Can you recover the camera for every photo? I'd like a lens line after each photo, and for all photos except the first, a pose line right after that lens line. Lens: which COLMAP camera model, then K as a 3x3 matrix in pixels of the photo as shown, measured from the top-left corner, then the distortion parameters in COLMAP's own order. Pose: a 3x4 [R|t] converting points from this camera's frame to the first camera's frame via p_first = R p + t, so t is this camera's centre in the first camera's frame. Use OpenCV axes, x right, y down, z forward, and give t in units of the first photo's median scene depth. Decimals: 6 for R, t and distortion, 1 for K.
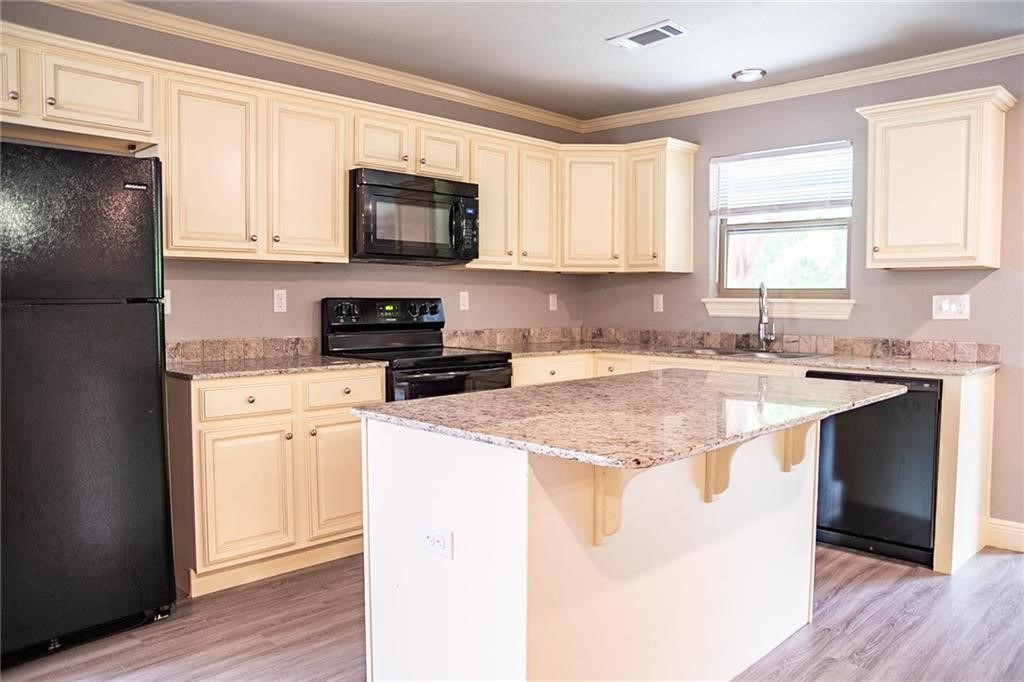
lens RADIAL K [[758.9, 0, 520.8], [0, 758.9, 333.0], [0, 0, 1]] dist [-0.123835, 0.120326]
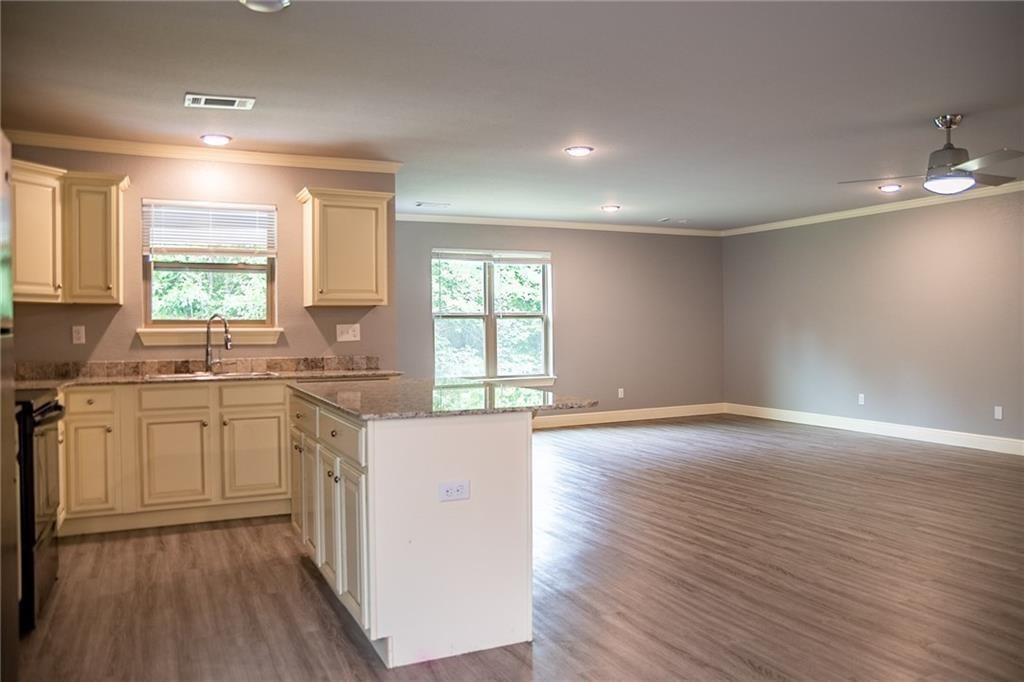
lens RADIAL K [[758.9, 0, 520.8], [0, 758.9, 333.0], [0, 0, 1]] dist [-0.123835, 0.120326]
pose [[0.335195, -0.011728, 0.942076, -0.673870], [0.052555, 0.998598, -0.006268, -0.006928], [-0.940682, 0.051612, 0.335341, 0.172820]]
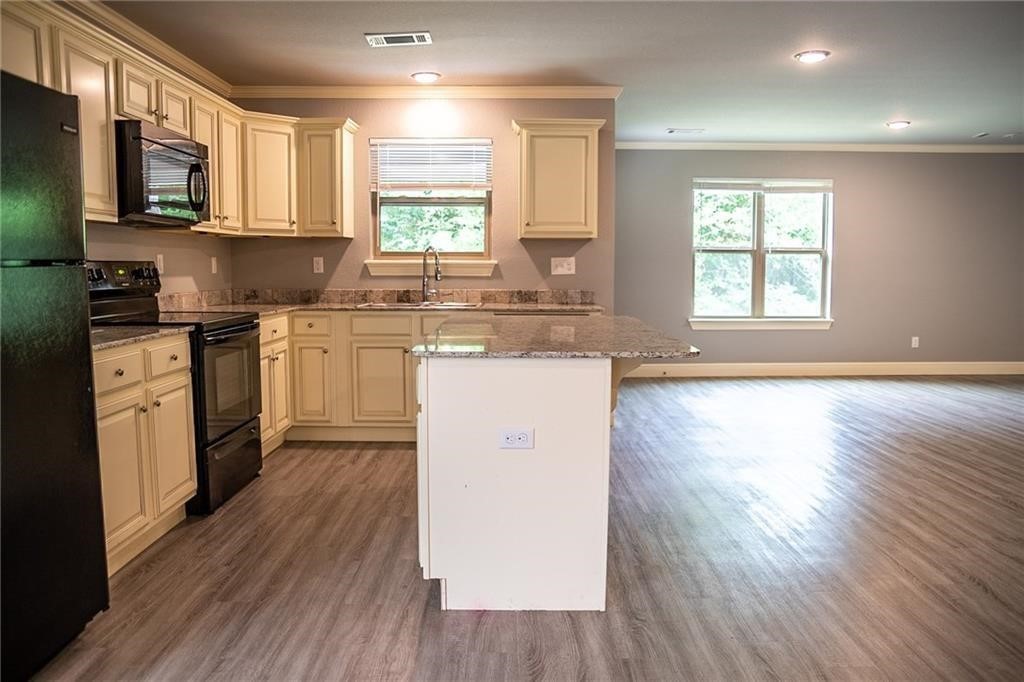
lens RADIAL K [[758.9, 0, 520.8], [0, 758.9, 333.0], [0, 0, 1]] dist [-0.123835, 0.120326]
pose [[0.708915, -0.065842, 0.702214, -0.491243], [0.030926, 0.997577, 0.062315, 0.000214], [-0.704616, -0.022459, 0.709233, 0.013477]]
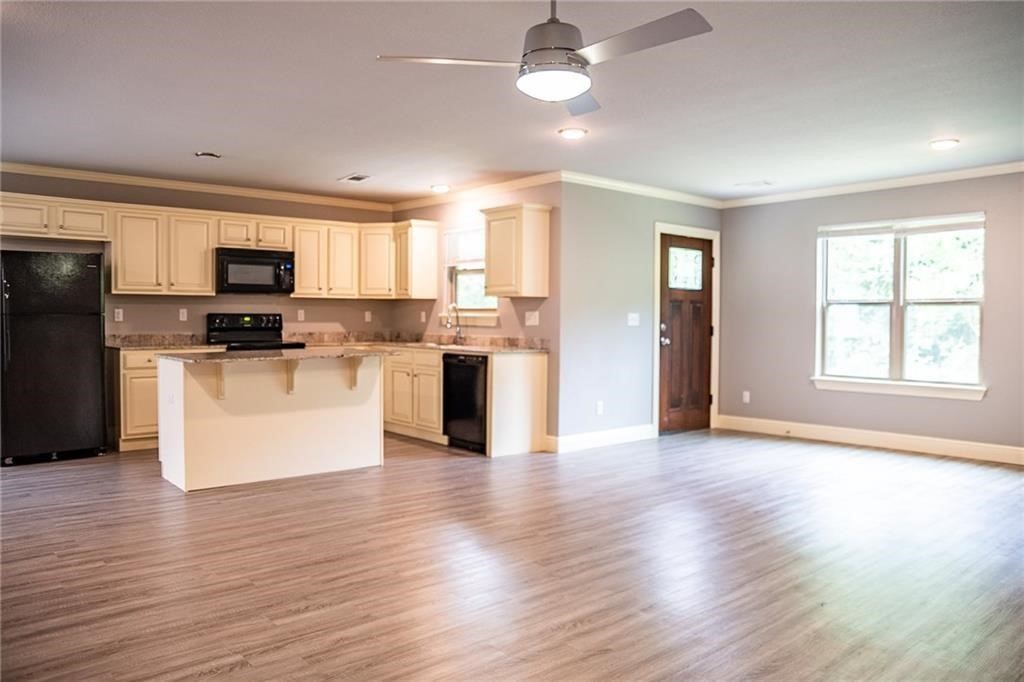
lens RADIAL K [[758.9, 0, 520.8], [0, 758.9, 333.0], [0, 0, 1]] dist [-0.123835, 0.120326]
pose [[0.996305, 0.004232, -0.085780, 0.682343], [-0.006046, 0.999763, -0.020901, 0.036944], [0.085671, 0.021343, 0.996095, -0.798166]]
